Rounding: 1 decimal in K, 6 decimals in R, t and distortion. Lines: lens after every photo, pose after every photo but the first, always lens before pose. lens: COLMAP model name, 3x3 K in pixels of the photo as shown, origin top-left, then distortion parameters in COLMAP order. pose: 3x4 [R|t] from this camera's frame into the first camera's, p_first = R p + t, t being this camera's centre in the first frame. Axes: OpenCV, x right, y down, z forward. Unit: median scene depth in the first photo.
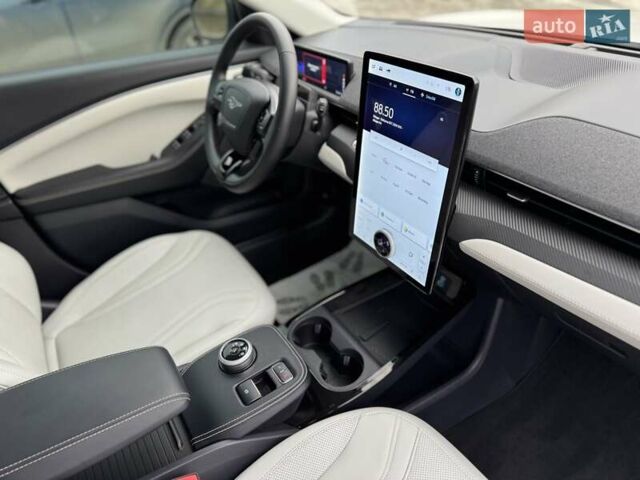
lens RADIAL K [[454.6, 0, 316.0], [0, 454.6, 242.4], [0, 0, 1]] dist [0.024357, -0.026854]
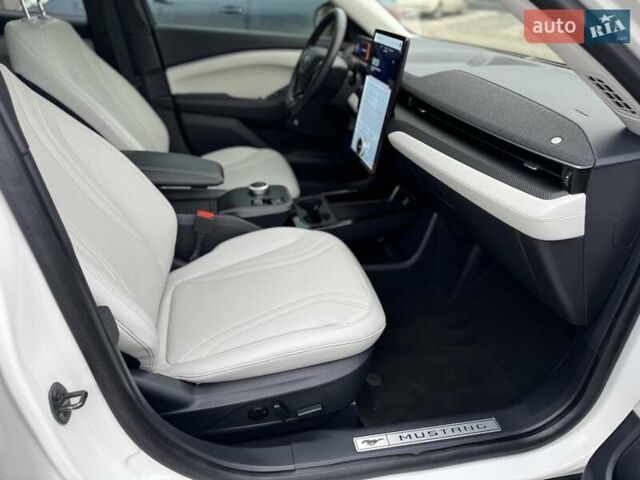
lens RADIAL K [[454.6, 0, 318.8], [0, 454.6, 239.5], [0, 0, 1]] dist [0.024357, -0.026854]
pose [[0.931242, 0.269648, -0.245107, 0.443395], [-0.294202, 0.953243, -0.069085, 0.424005], [0.215018, 0.136446, 0.967032, -0.489989]]
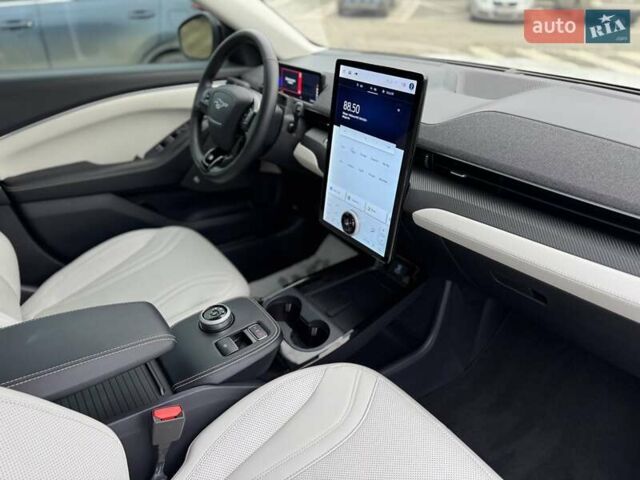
lens RADIAL K [[454.6, 0, 315.6], [0, 454.6, 244.3], [0, 0, 1]] dist [0.024357, -0.026854]
pose [[0.996467, 0.031511, 0.077853, -0.021496], [-0.024142, 0.995295, -0.093834, 0.147241], [-0.080444, 0.091623, 0.992539, -0.115141]]
